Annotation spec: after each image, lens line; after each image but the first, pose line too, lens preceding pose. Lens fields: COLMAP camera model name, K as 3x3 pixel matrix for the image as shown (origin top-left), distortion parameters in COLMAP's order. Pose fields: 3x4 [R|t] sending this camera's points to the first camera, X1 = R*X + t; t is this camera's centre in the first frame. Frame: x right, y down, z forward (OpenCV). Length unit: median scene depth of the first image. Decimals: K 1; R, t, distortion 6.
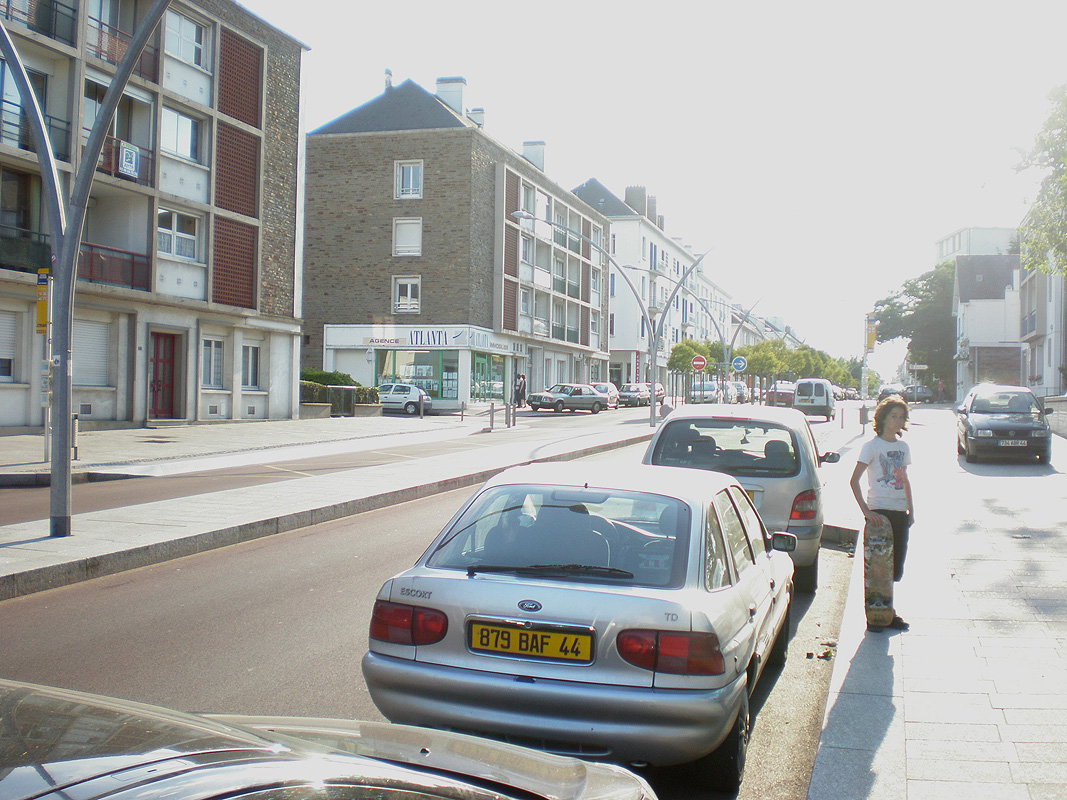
lens RADIAL K [[1201.9, 0, 507.2], [0, 1201.9, 398.3], [0, 0, 1]] dist [-0.060823, -0.165093]
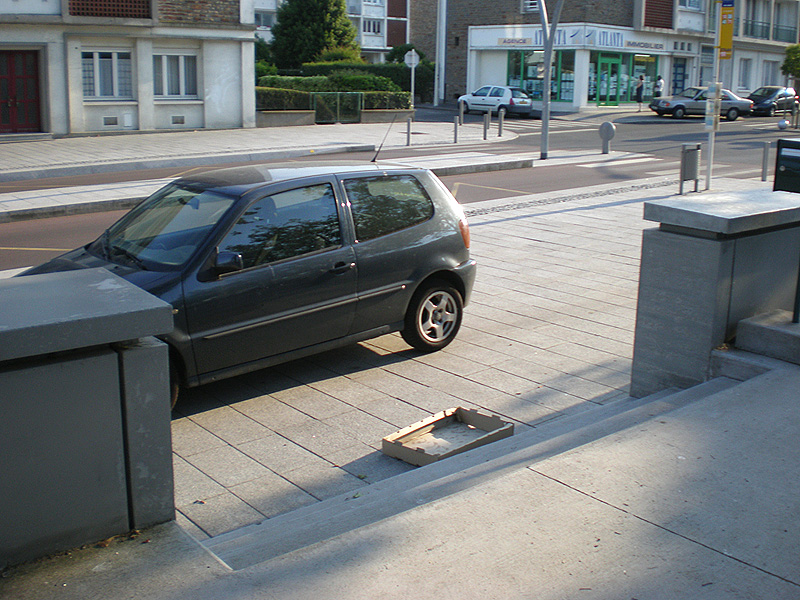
lens RADIAL K [[901.1, 0, 380.3], [0, 901.1, 298.7], [0, 0, 1]] dist [-0.060823, -0.165093]
pose [[0.834081, 0.127052, -0.536811, 0.332451], [0.000955, 0.972782, 0.231720, -0.017097], [0.551641, -0.193785, 0.811258, 0.421498]]
